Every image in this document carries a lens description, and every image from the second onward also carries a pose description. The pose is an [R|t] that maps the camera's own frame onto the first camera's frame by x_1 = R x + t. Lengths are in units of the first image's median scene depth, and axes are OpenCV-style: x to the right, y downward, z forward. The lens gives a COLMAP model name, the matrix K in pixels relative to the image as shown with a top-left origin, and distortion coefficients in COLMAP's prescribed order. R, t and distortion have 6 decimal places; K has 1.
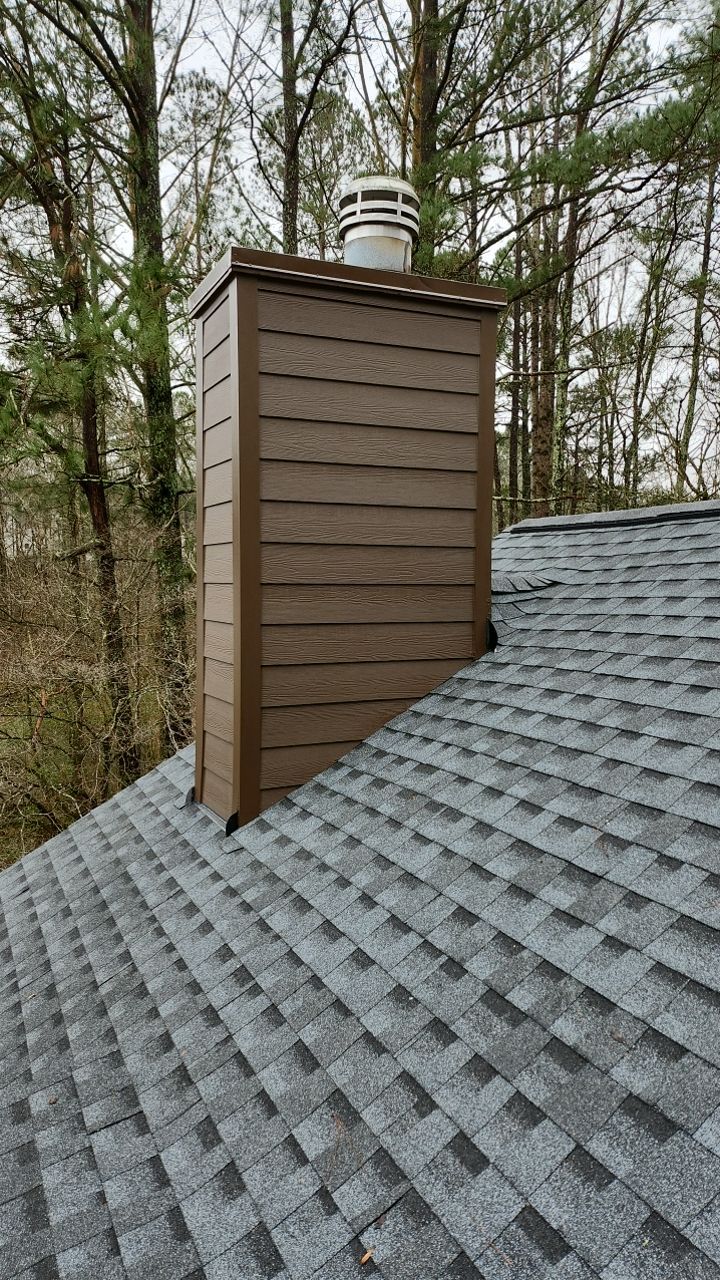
lens RADIAL K [[925.4, 0, 360.0], [0, 925.4, 640.0], [0, 0, 1]] dist [0.007244, 0.004471]
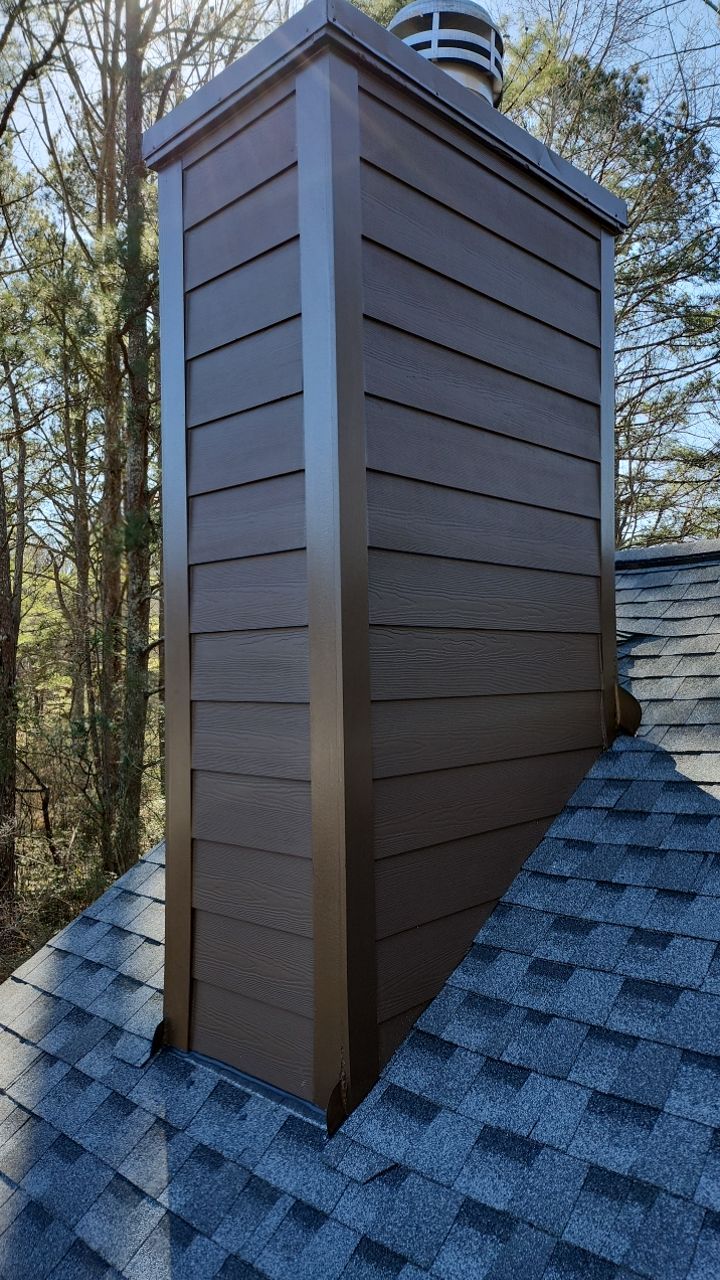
lens RADIAL K [[925.4, 0, 360.0], [0, 925.4, 640.0], [0, 0, 1]] dist [0.007244, 0.004471]
pose [[0.928153, -0.006397, 0.372145, -0.276220], [0.045459, 0.994315, -0.096285, 0.000352], [-0.369413, 0.106284, 0.923167, 0.461201]]
